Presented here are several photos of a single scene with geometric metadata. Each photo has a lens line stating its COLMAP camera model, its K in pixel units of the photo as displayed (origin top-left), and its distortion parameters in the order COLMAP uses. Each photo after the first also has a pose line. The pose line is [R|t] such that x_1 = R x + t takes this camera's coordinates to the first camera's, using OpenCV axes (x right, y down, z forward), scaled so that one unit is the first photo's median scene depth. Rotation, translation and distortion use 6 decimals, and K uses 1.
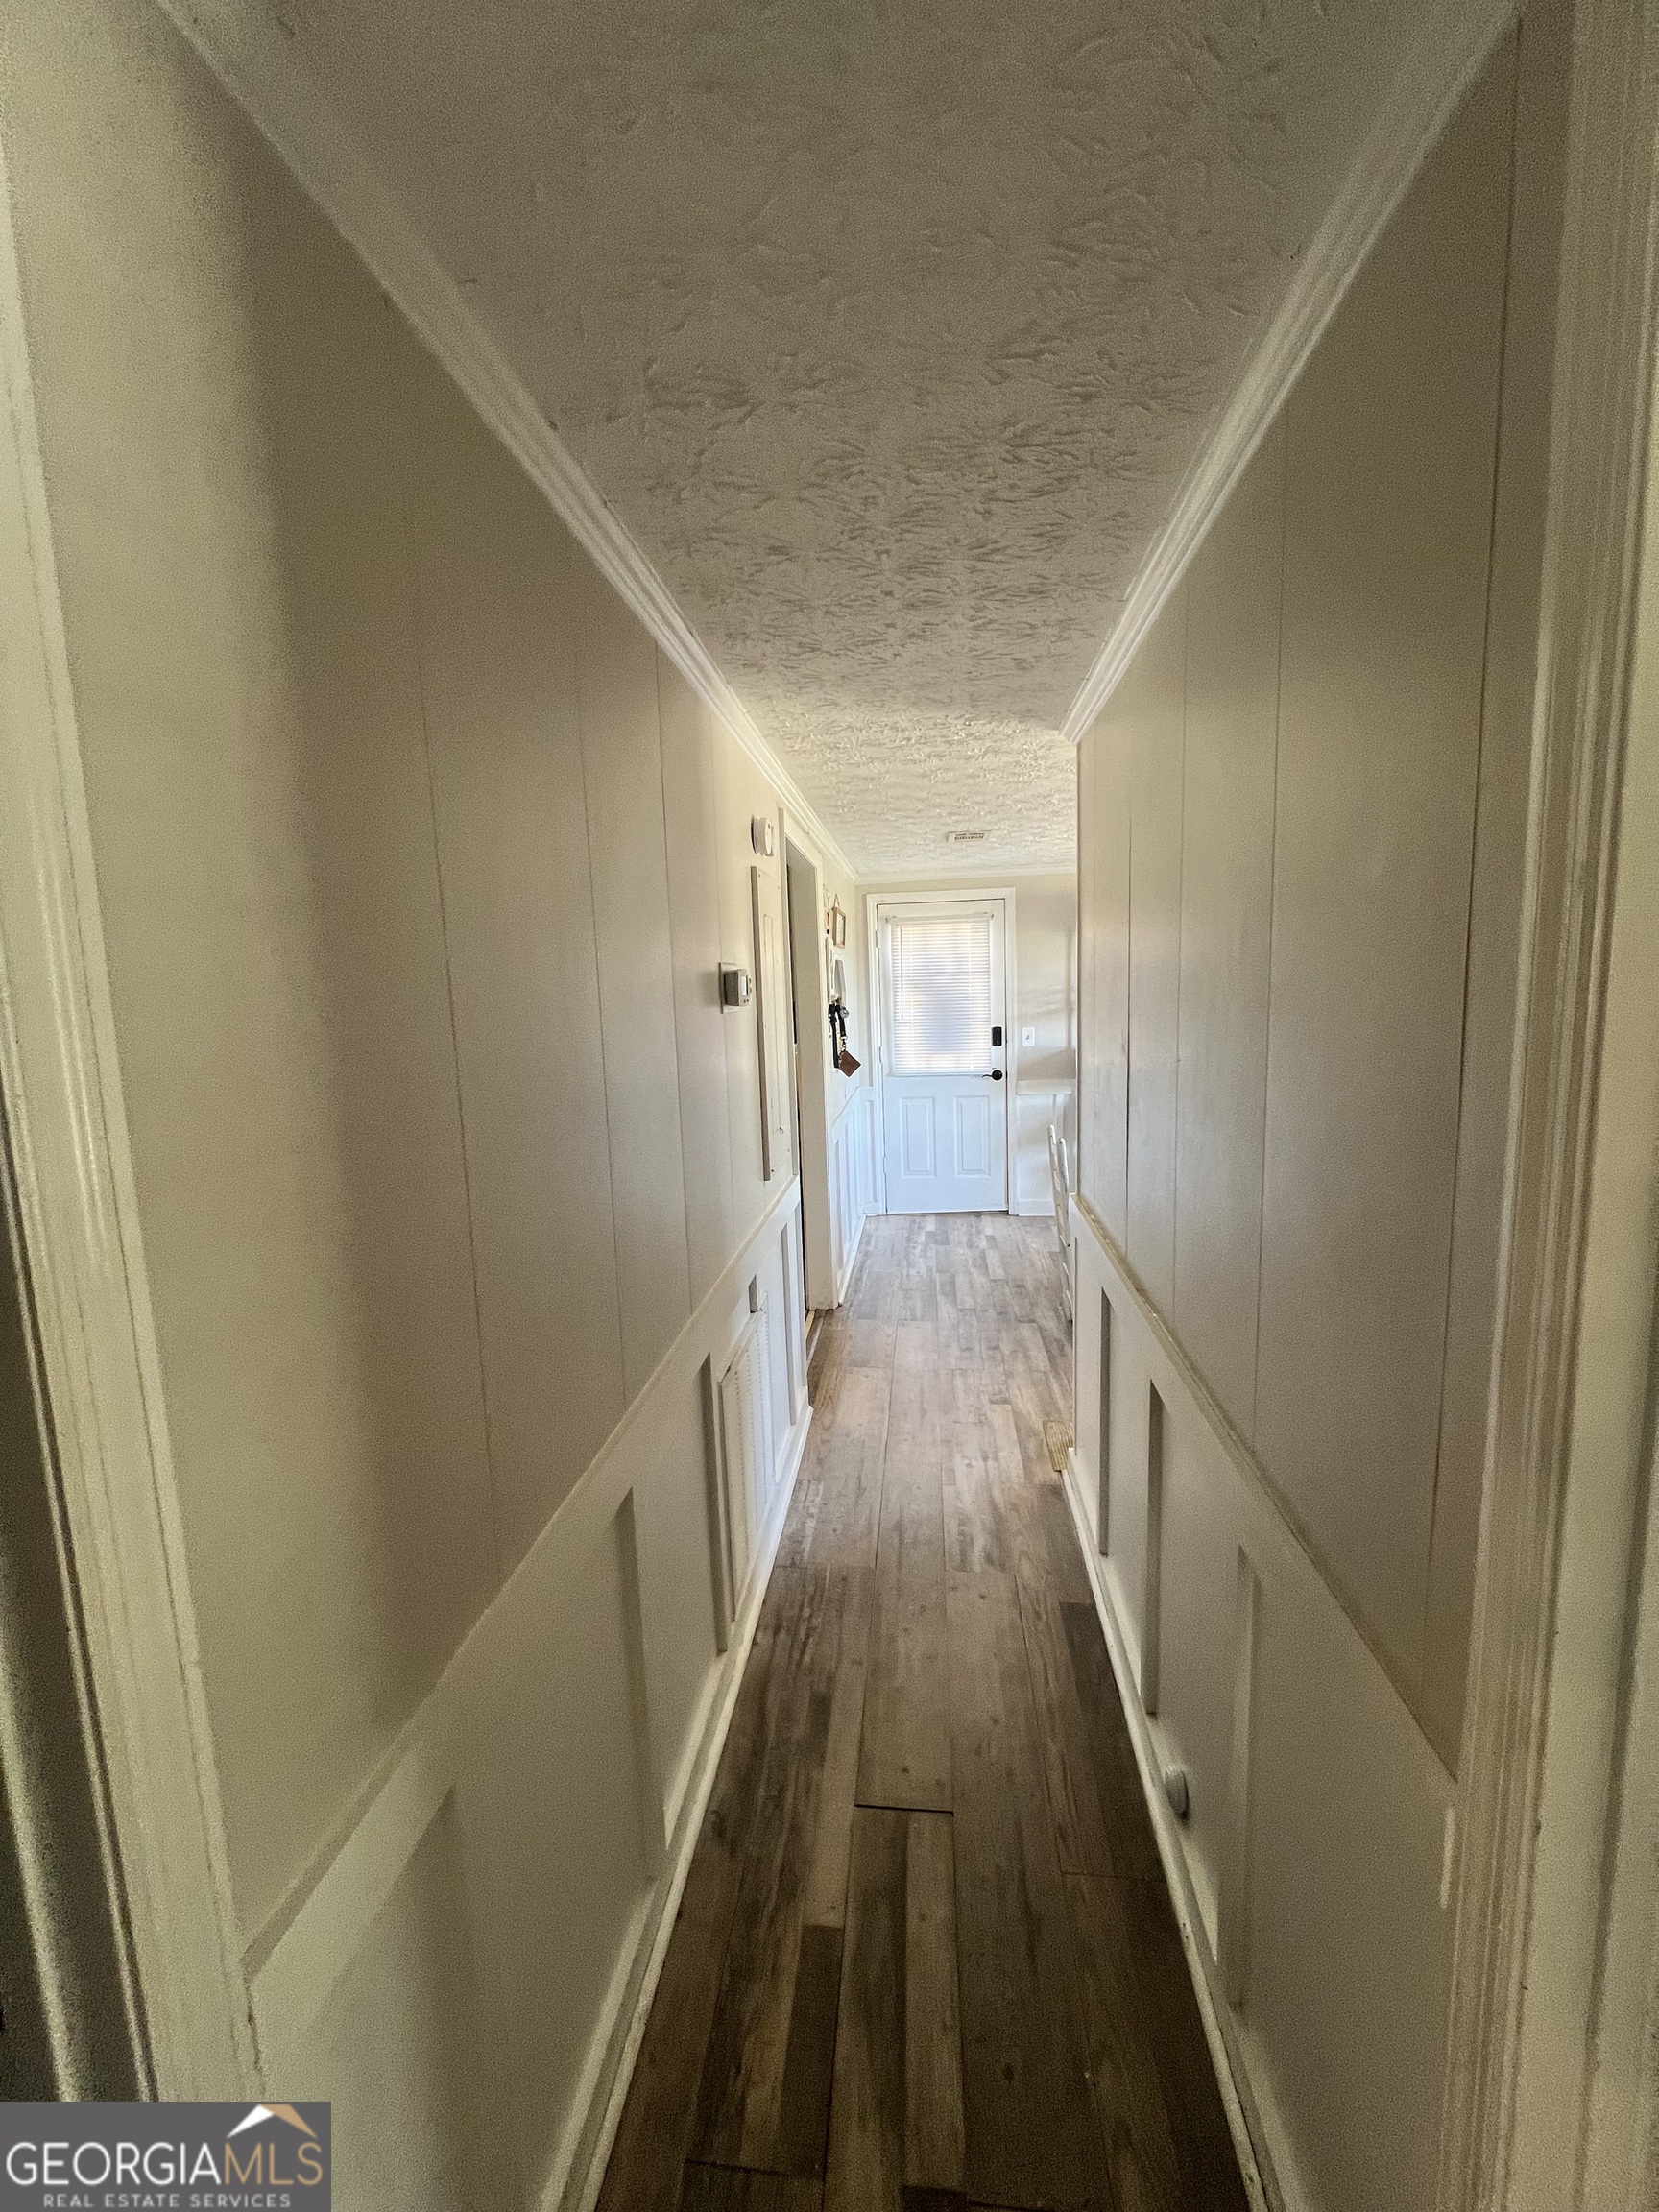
lens RADIAL K [[887.8, 0, 827.2], [0, 887.8, 1104.1], [0, 0, 1]] dist [-0.001636, -0.000130]
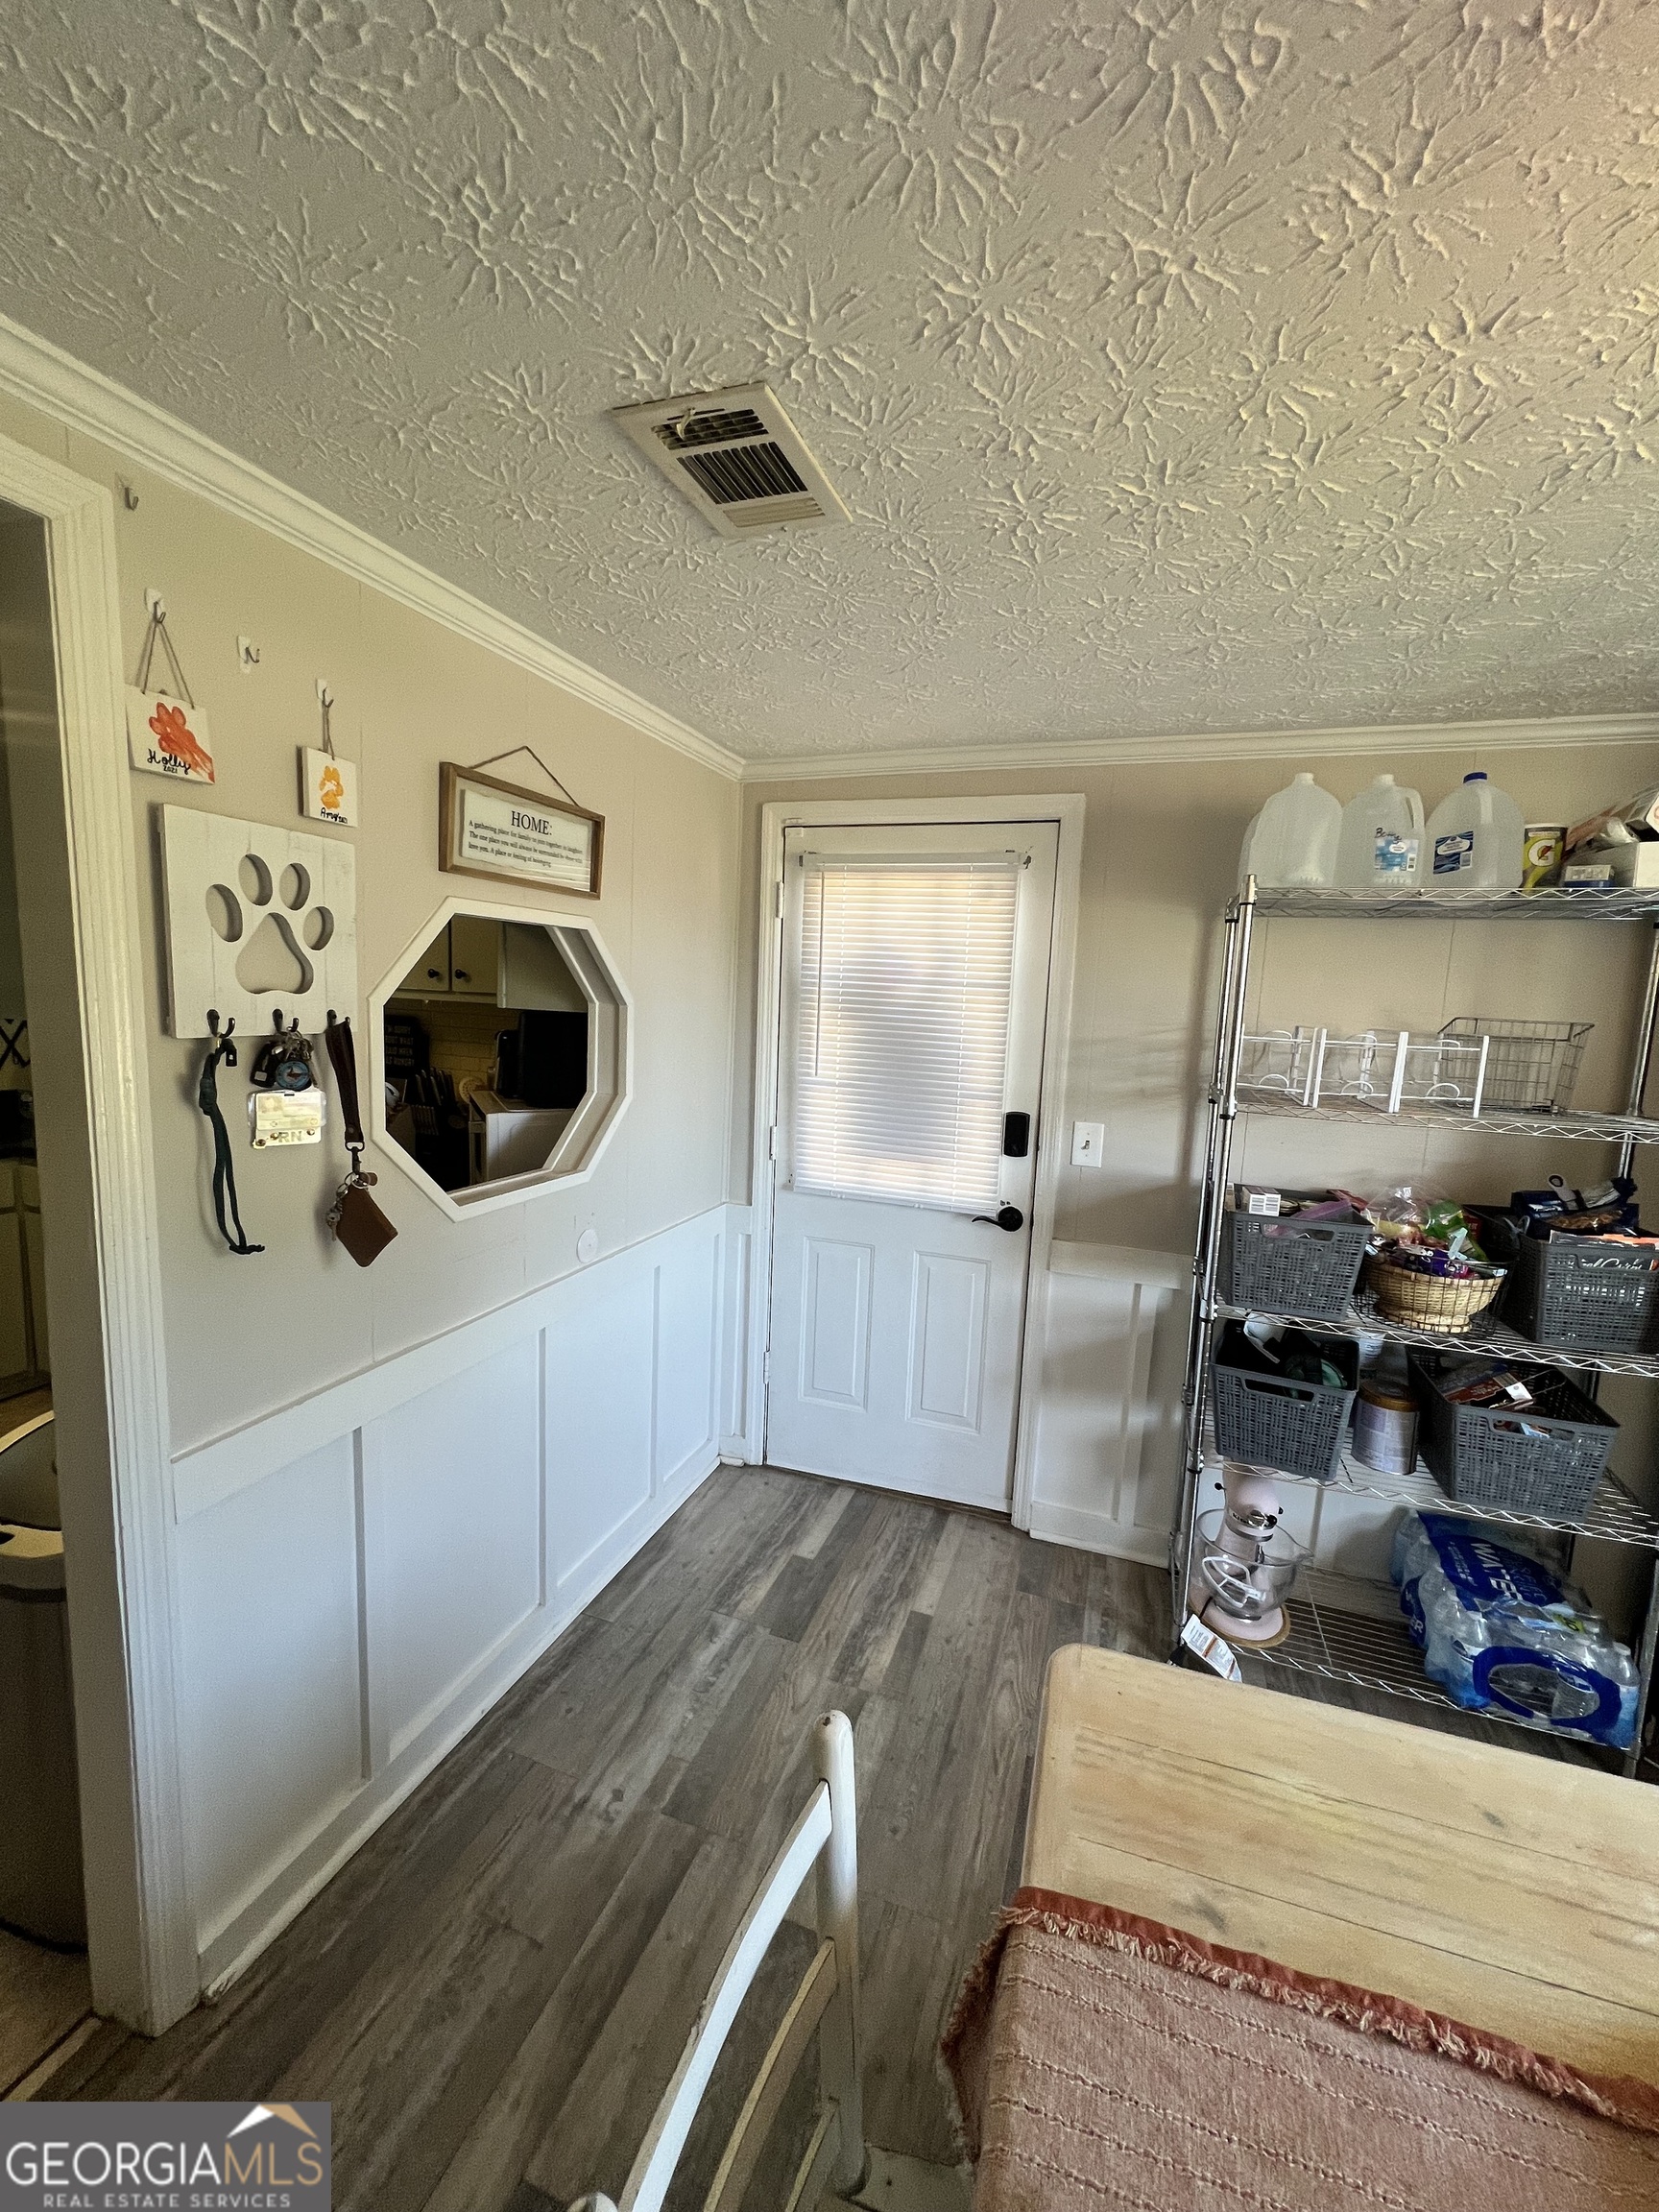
lens RADIAL K [[887.8, 0, 837.9], [0, 887.8, 1105.6], [0, 0, 1]] dist [-0.001636, -0.000130]
pose [[0.973163, 0.103614, -0.205468, 0.194848], [-0.104557, 0.994499, 0.006292, -0.084155], [0.204990, 0.015360, 0.978644, 0.549202]]
